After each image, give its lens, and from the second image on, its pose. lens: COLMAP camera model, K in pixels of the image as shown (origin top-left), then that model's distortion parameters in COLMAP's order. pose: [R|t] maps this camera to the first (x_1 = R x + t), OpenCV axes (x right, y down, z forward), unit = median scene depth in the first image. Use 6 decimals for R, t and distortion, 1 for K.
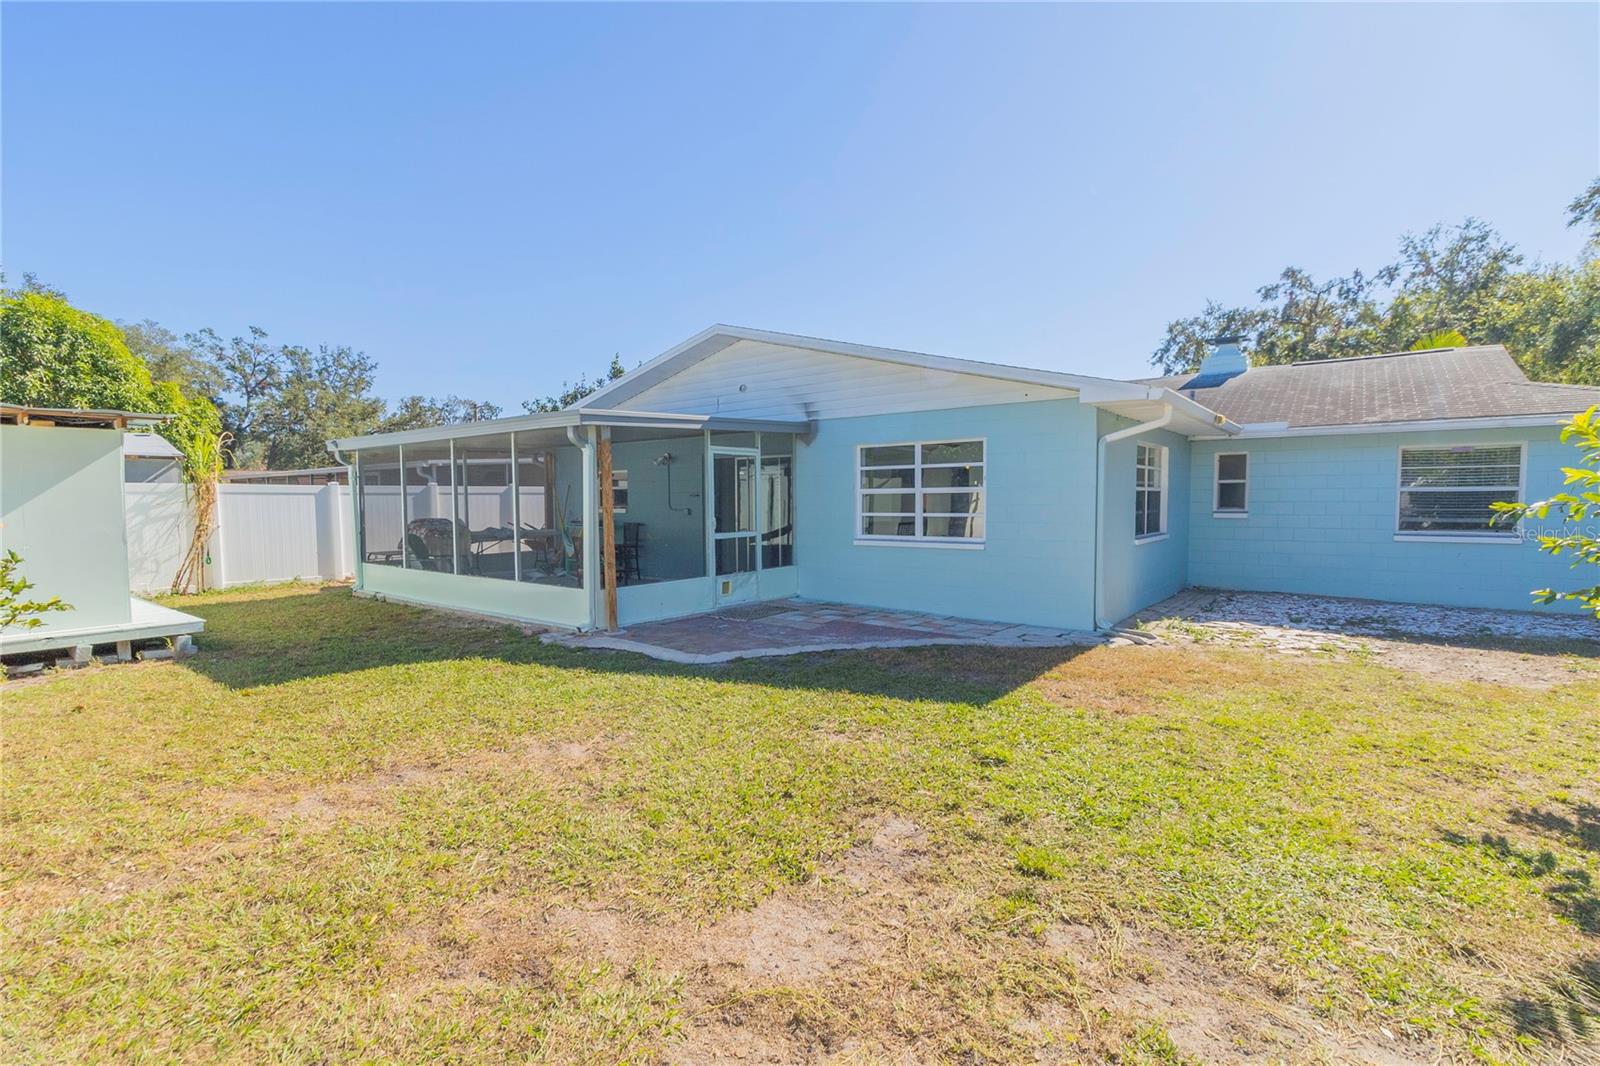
lens RADIAL K [[731.0, 0, 799.9], [0, 731.0, 535.5], [0, 0, 1]] dist [-0.000681, 0.001338]
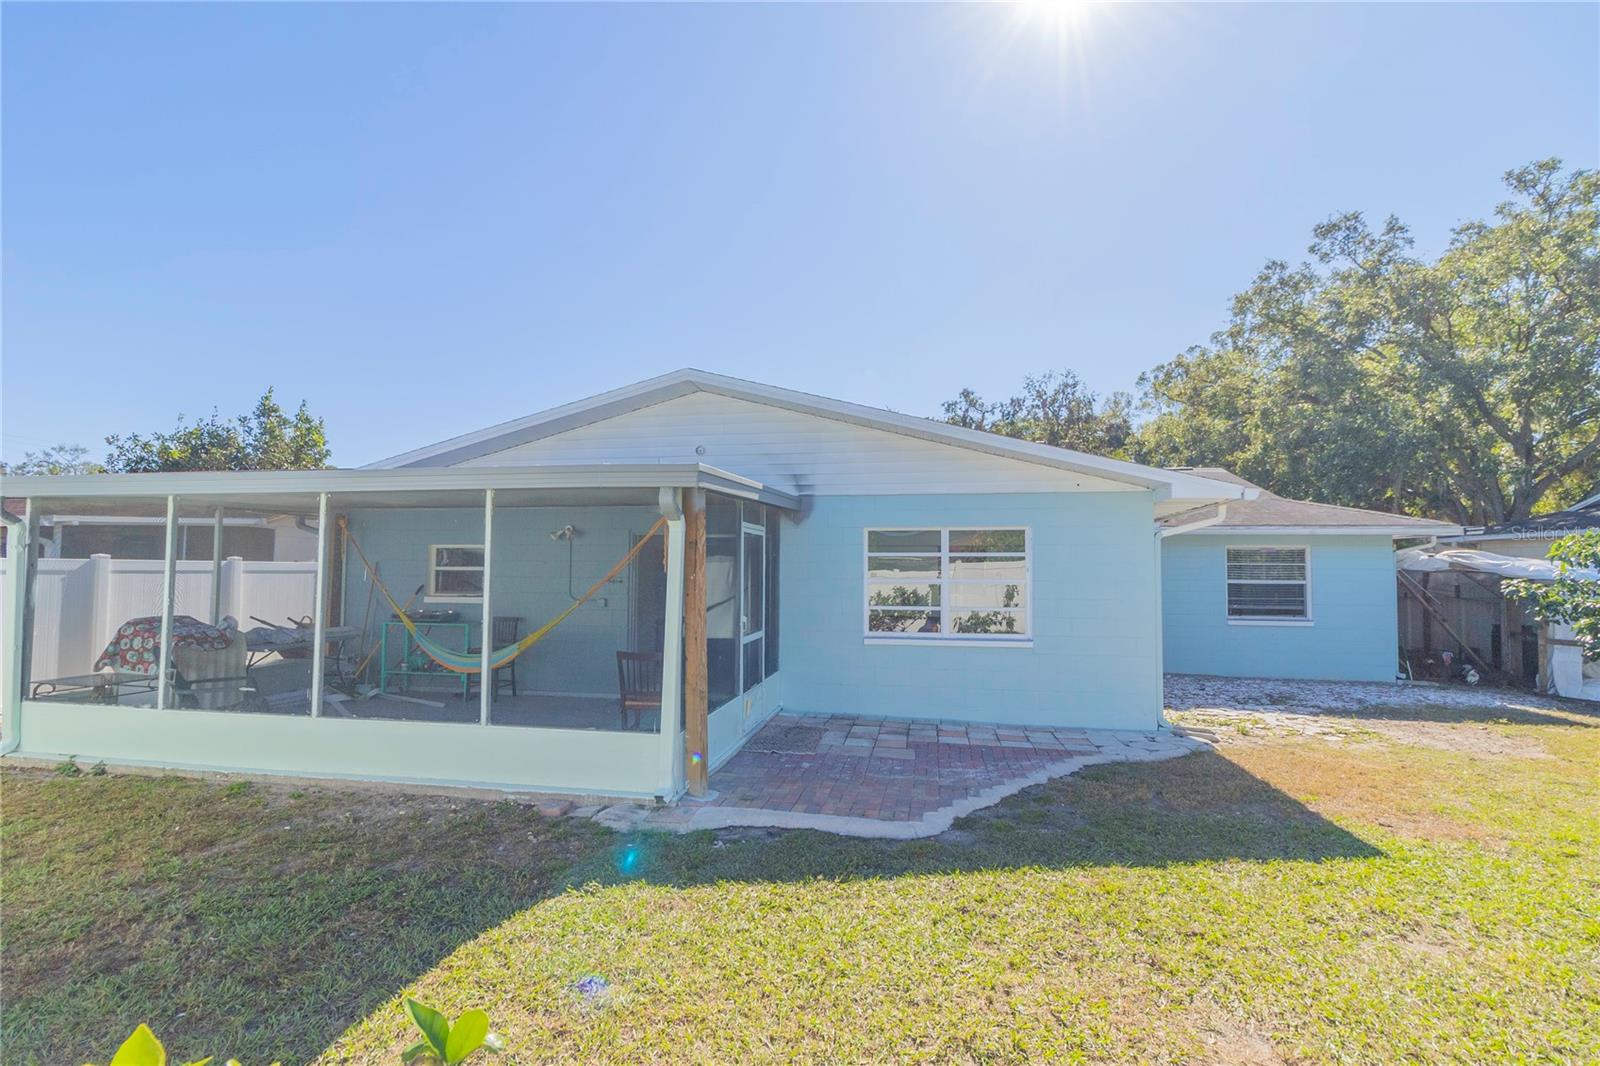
lens RADIAL K [[731.0, 0, 800.1], [0, 731.0, 533.0], [0, 0, 1]] dist [-0.000681, 0.001338]
pose [[0.889438, 0.037325, 0.455530, -0.358735], [0.011058, 0.994611, -0.103086, -0.026852], [-0.456922, 0.096726, 0.884232, 0.254160]]
